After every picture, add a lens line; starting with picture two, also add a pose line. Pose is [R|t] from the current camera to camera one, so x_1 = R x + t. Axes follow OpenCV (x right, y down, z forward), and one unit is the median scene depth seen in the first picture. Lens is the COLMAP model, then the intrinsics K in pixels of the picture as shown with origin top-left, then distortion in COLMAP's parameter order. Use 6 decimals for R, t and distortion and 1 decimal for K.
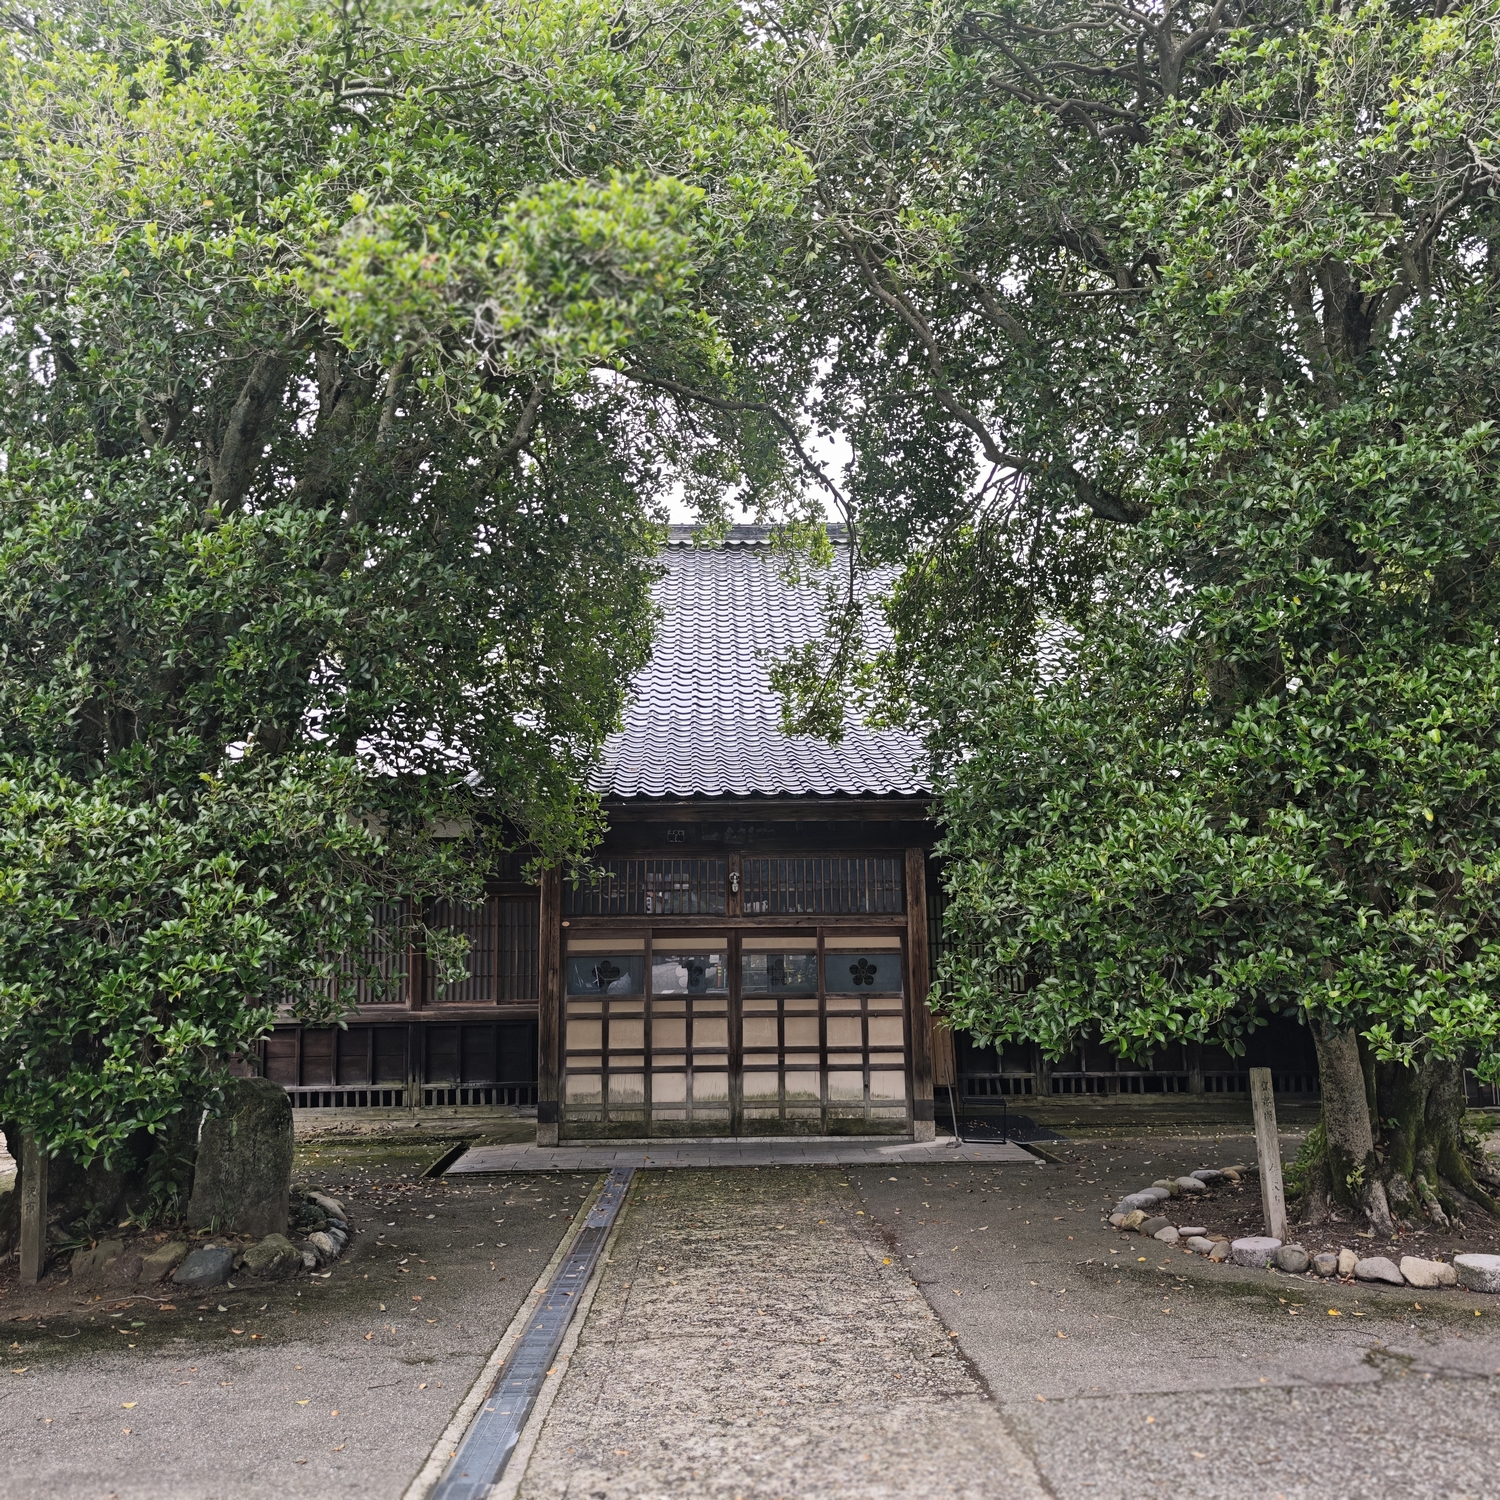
lens RADIAL K [[1458.2, 0, 744.1], [0, 1458.2, 765.7], [0, 0, 1]] dist [0.037717, 0.000000]
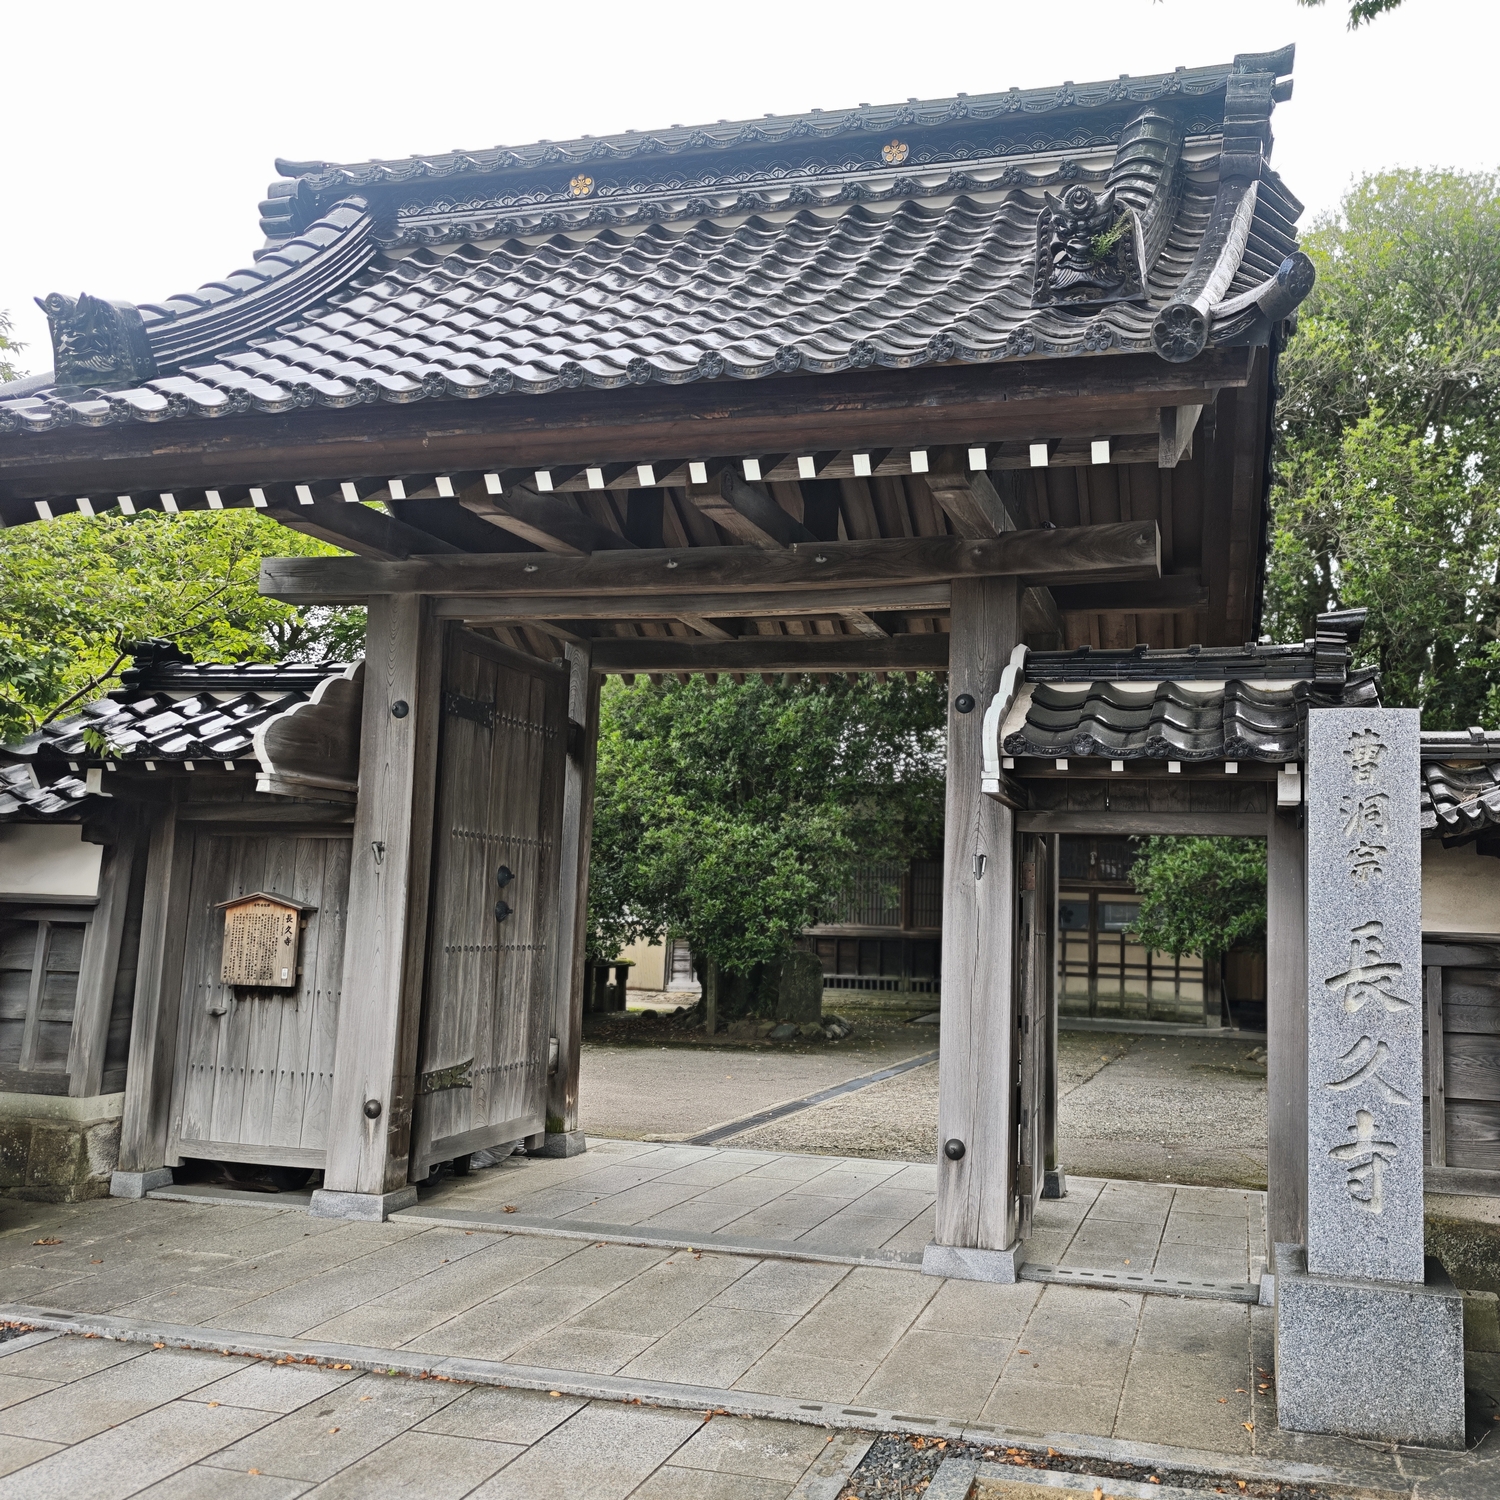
lens RADIAL K [[1458.2, 0, 766.4], [0, 1458.2, 748.4], [0, 0, 1]] dist [0.037717, 0.000000]
pose [[0.936279, 0.005479, -0.351213, 0.378098], [0.003614, 0.999675, 0.025229, -0.140998], [0.351237, -0.024891, 0.935956, -1.056024]]
